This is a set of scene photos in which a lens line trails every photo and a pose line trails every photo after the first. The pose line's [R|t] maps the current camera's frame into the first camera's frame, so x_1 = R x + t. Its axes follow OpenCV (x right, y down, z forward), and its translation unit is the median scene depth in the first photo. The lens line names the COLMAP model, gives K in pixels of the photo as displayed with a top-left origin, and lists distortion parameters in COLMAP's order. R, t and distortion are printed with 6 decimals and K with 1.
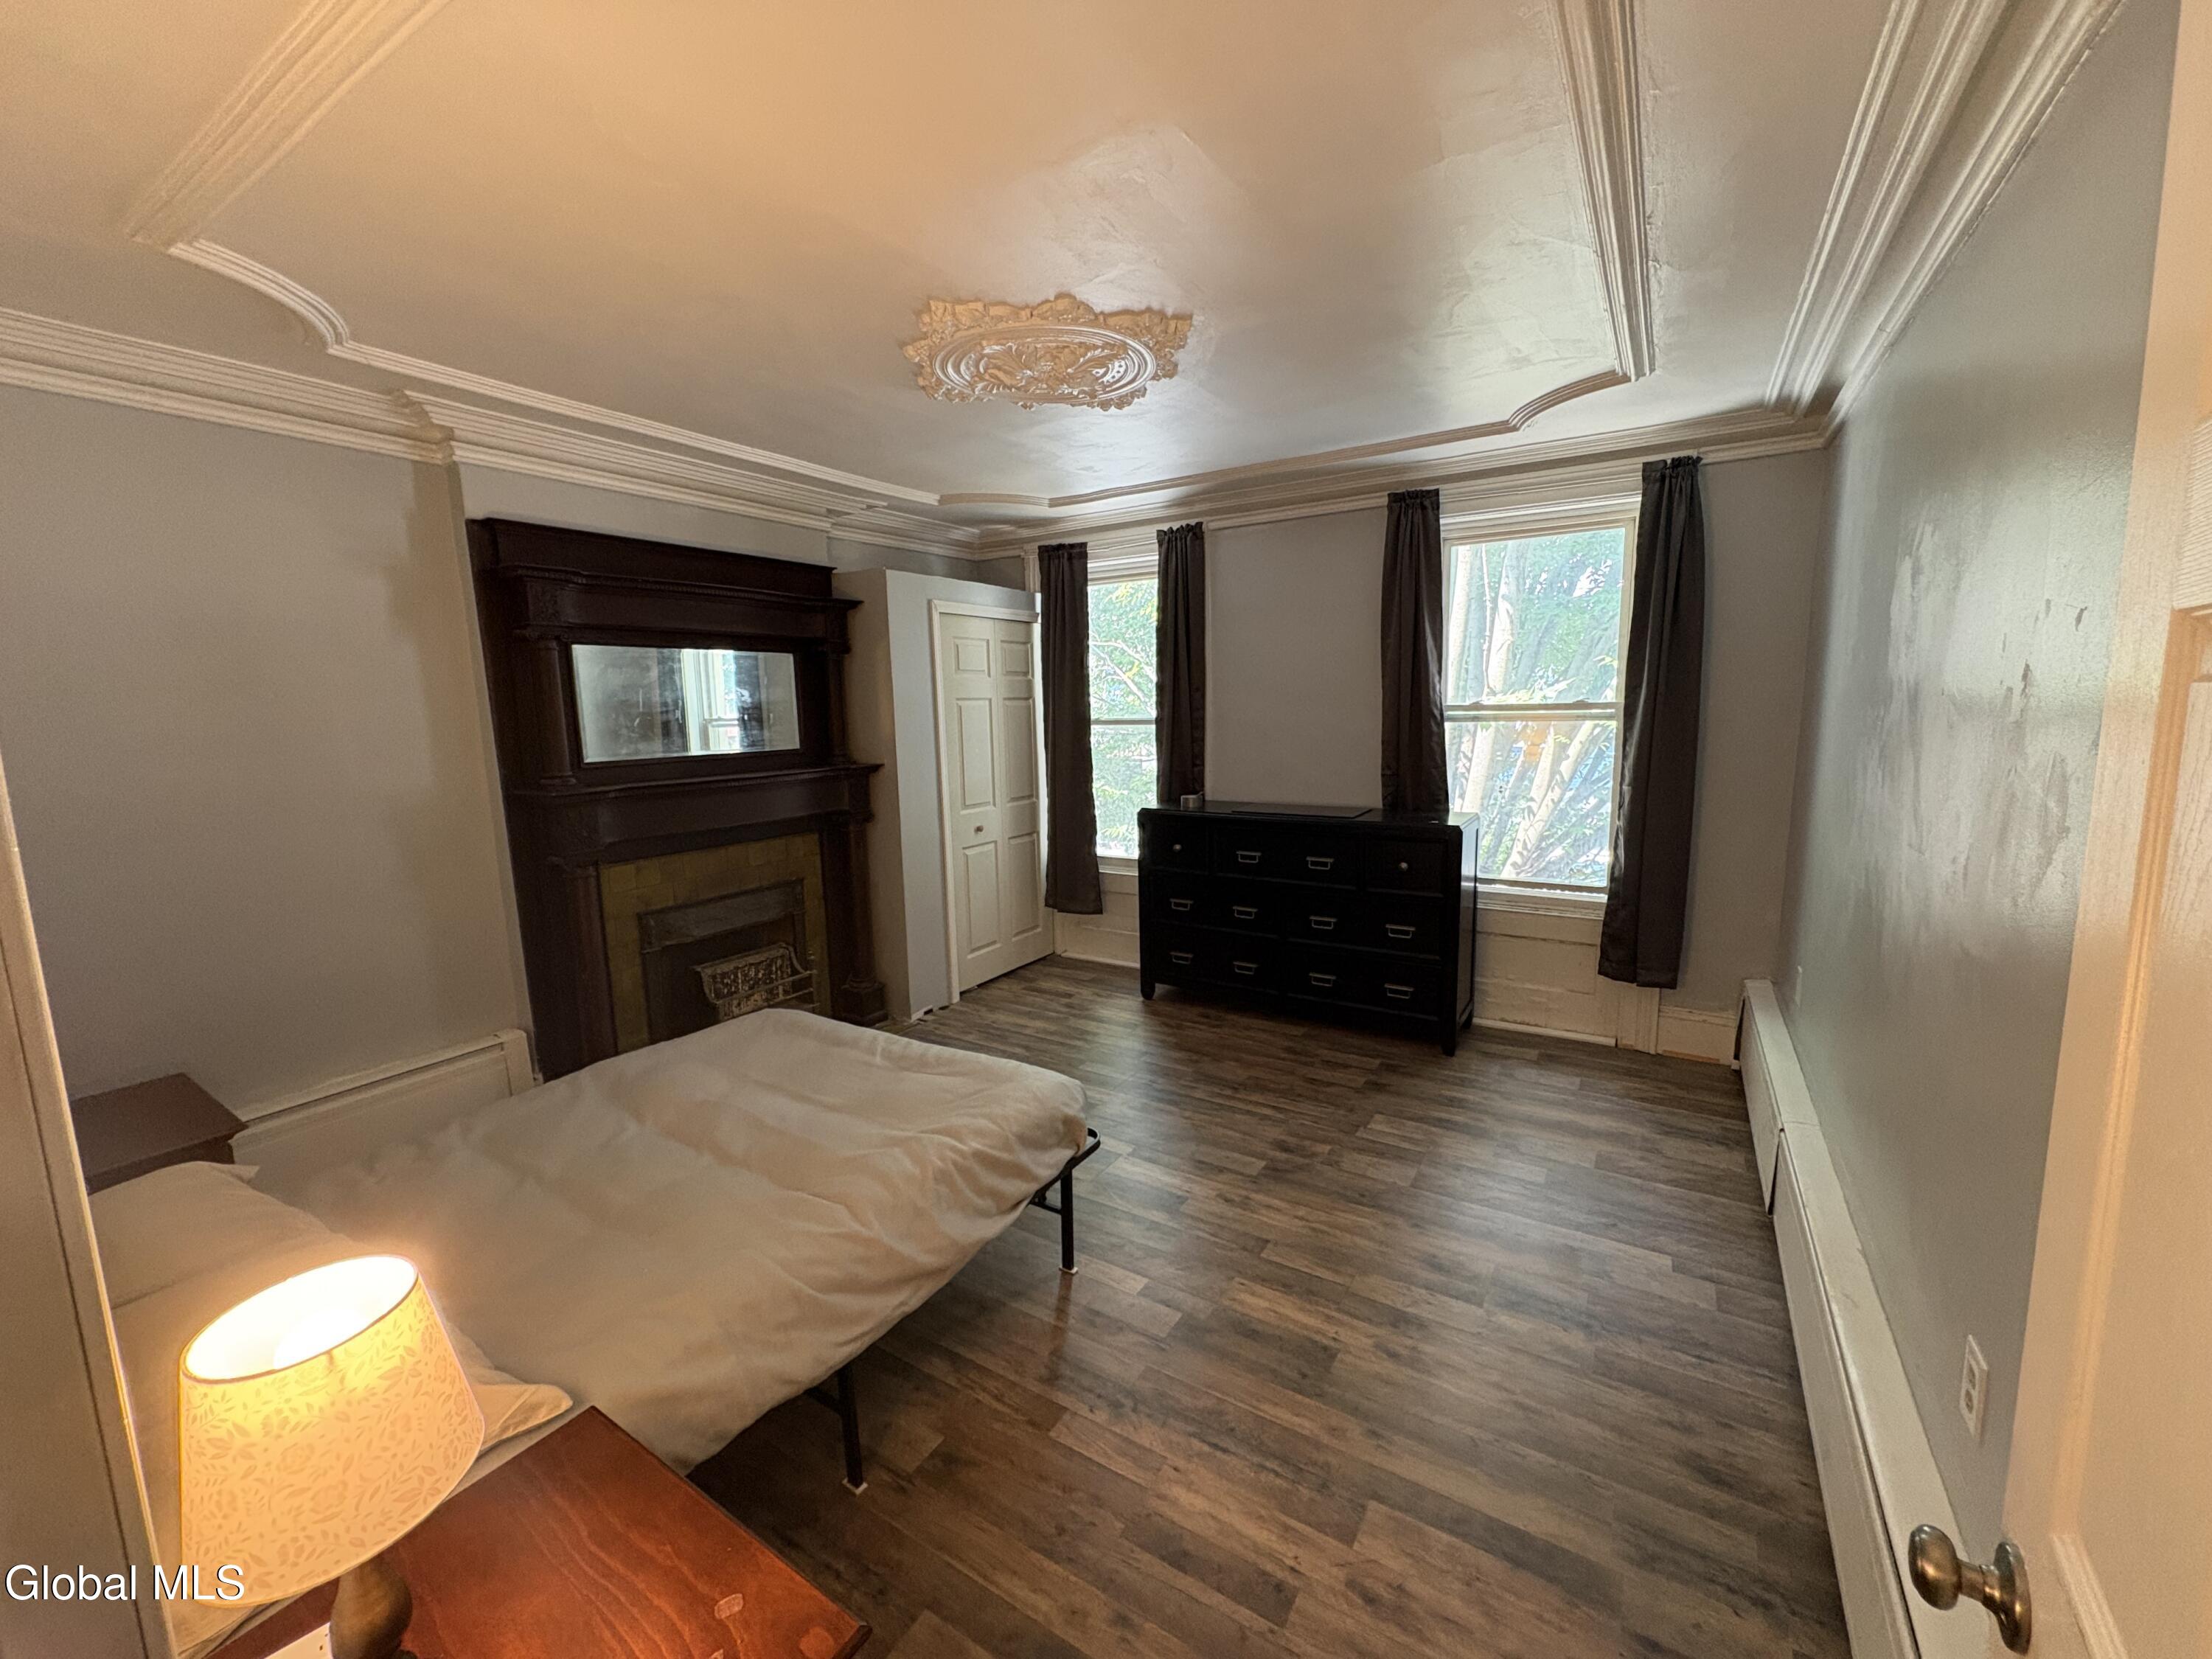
lens RADIAL K [[878.3, 0, 1105.7], [0, 878.3, 826.4], [0, 0, 1]] dist [-0.002949, 0.001358]
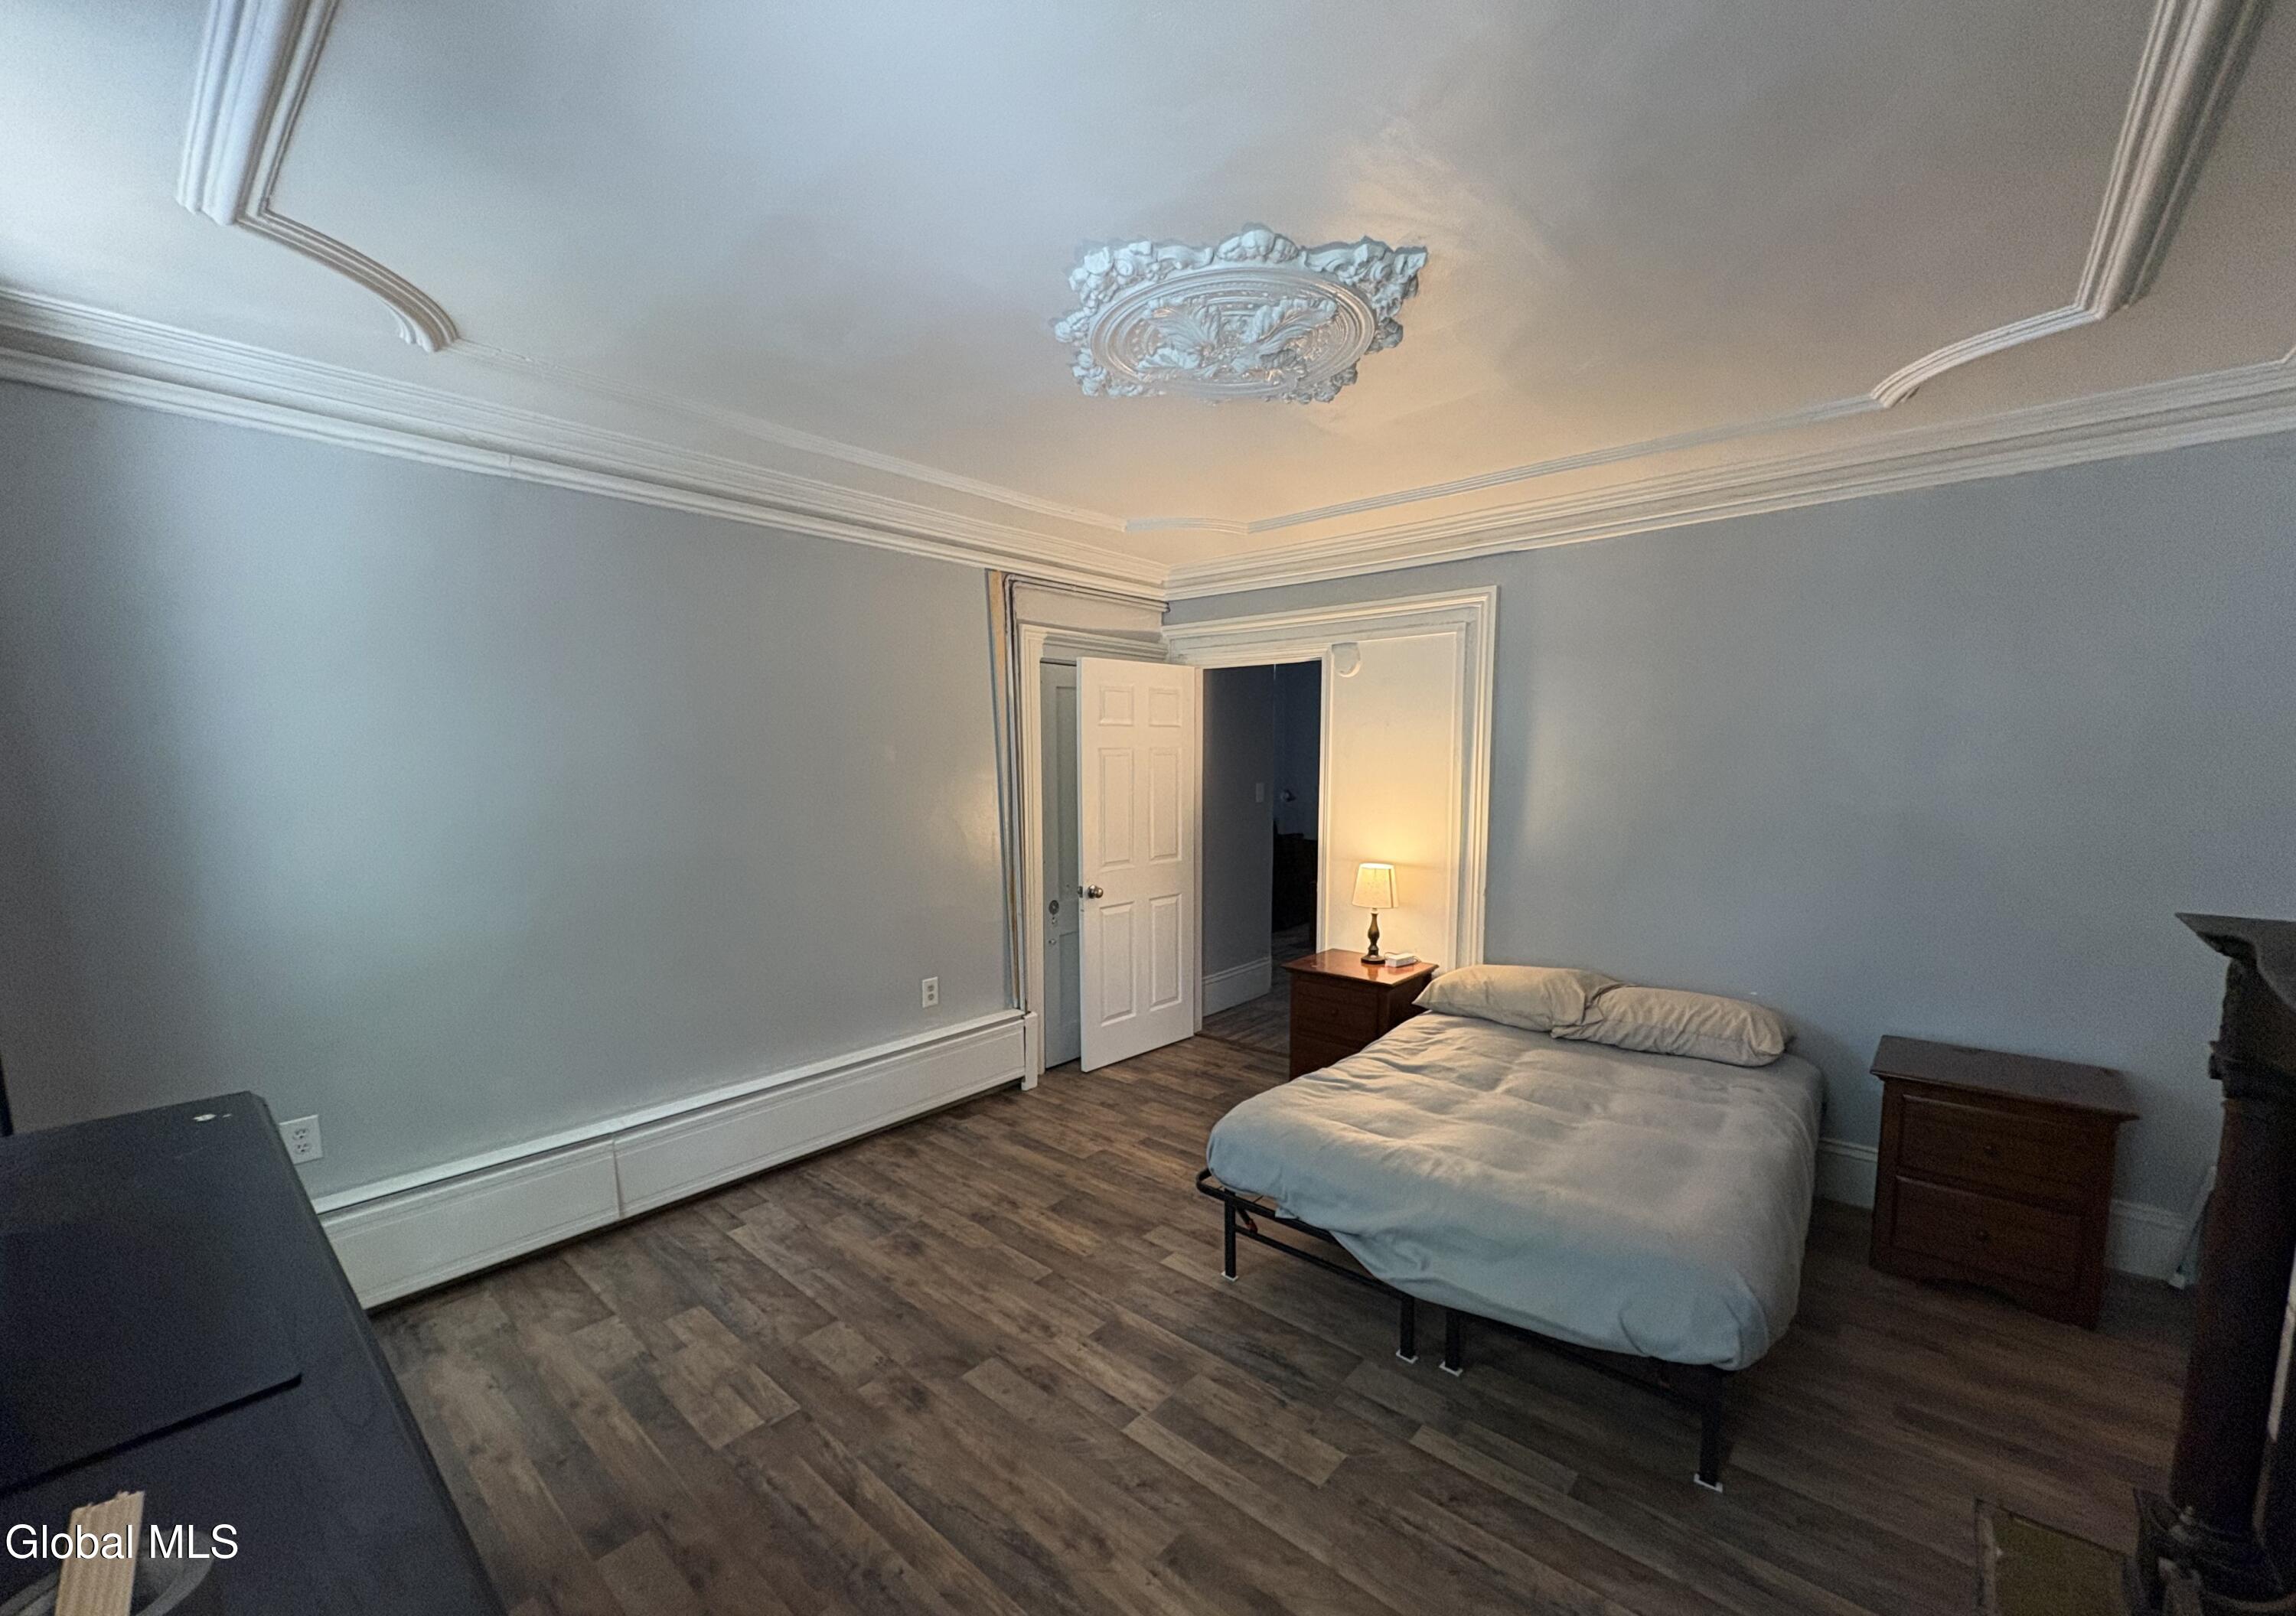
lens RADIAL K [[933.1, 0, 1146.1], [0, 933.1, 826.0], [0, 0, 1]] dist [-0.000422, 0.000004]
pose [[-0.987597, 0.010251, 0.156672, -0.116788], [0.045101, 0.974333, 0.220549, -0.280879], [-0.150390, 0.224880, -0.962711, 1.846341]]
